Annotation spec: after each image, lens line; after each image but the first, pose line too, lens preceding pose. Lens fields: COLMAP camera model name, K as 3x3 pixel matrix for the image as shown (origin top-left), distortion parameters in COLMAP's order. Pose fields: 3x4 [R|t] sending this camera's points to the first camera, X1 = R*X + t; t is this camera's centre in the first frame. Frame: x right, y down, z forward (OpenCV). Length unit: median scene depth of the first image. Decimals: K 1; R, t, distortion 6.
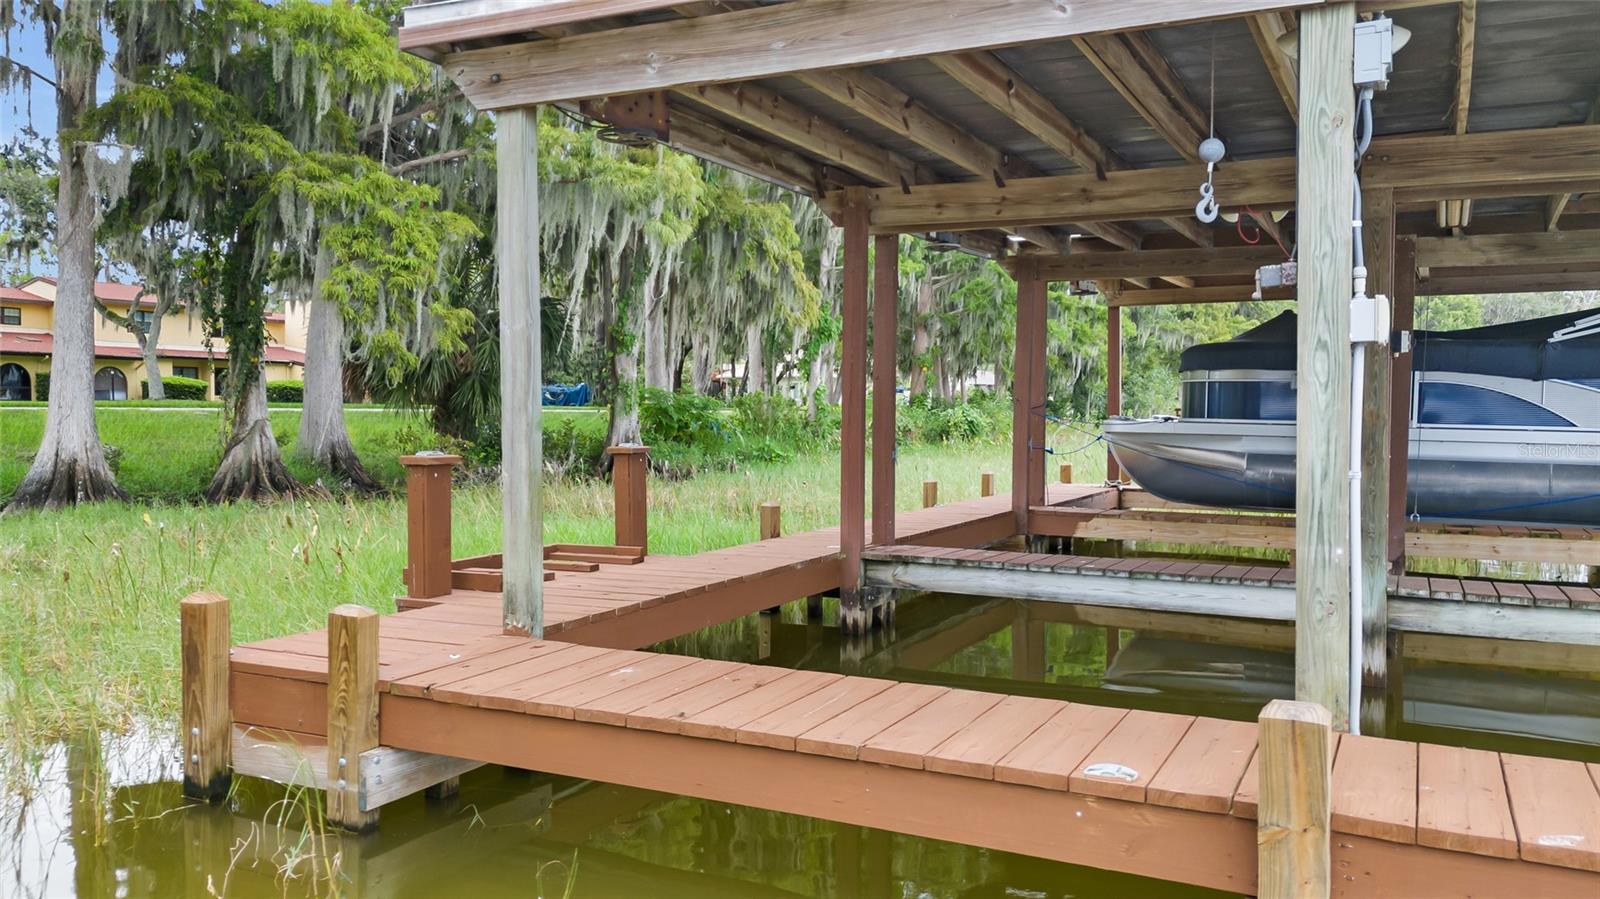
lens RADIAL K [[1188.6, 0, 803.9], [0, 1188.6, 446.1], [0, 0, 1]] dist [-0.000429, 0.000242]
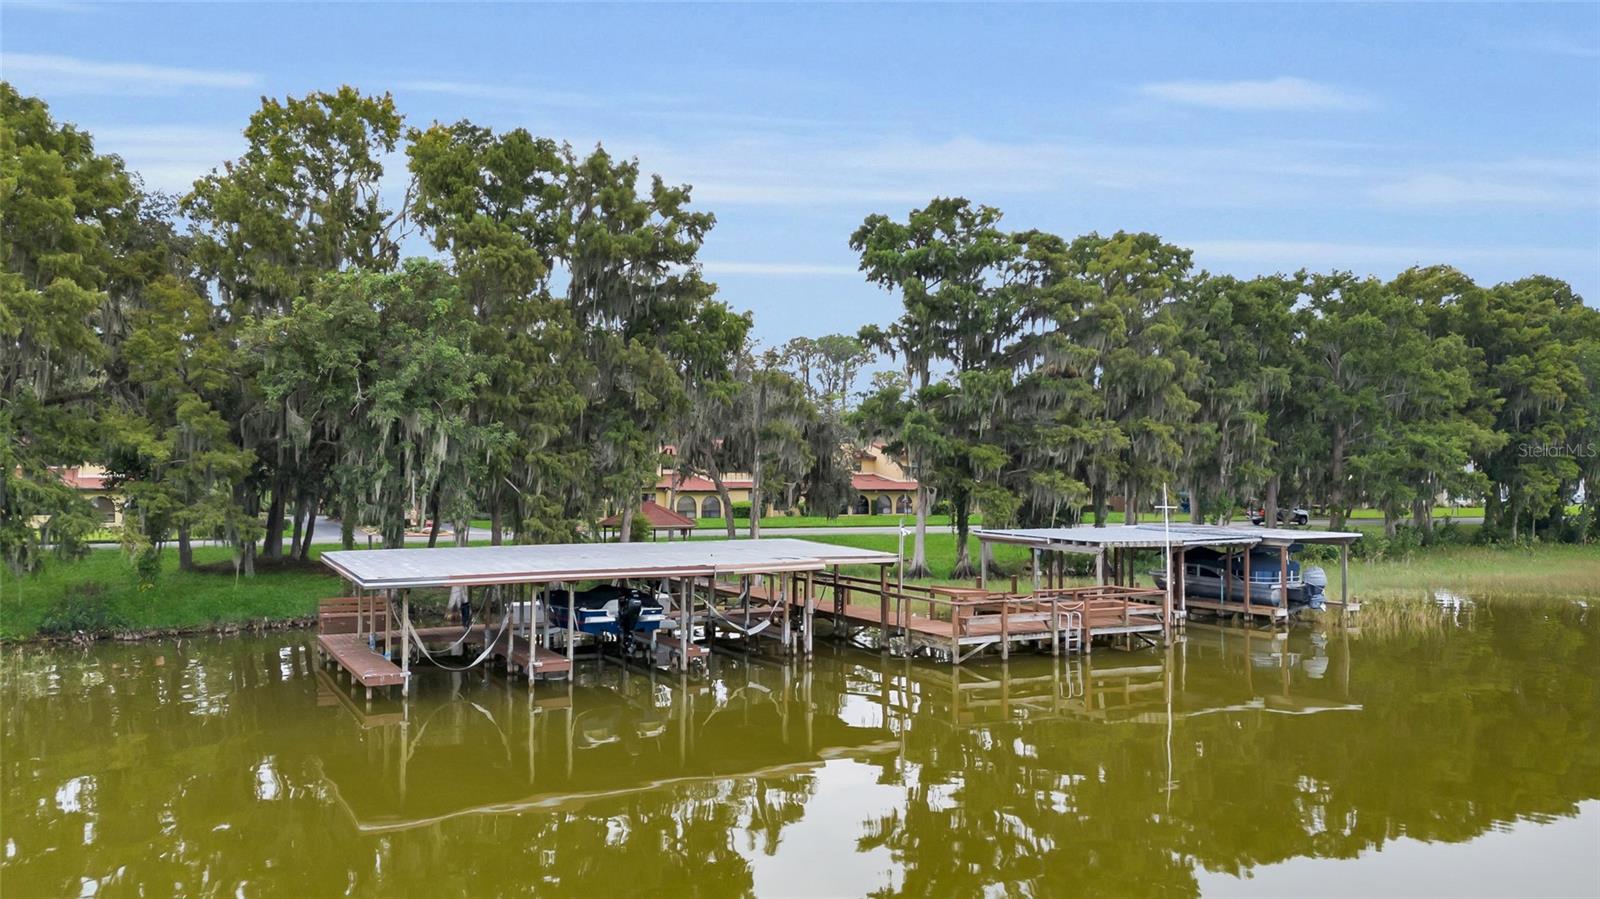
lens RADIAL K [[1188.6, 0, 800.3], [0, 1188.6, 448.1], [0, 0, 1]] dist [-0.000429, 0.000242]
pose [[0.830005, -0.014136, -0.557577, 1.171461], [-0.018434, 0.998437, -0.052754, -0.153884], [0.557451, 0.054064, 0.828447, -2.346063]]
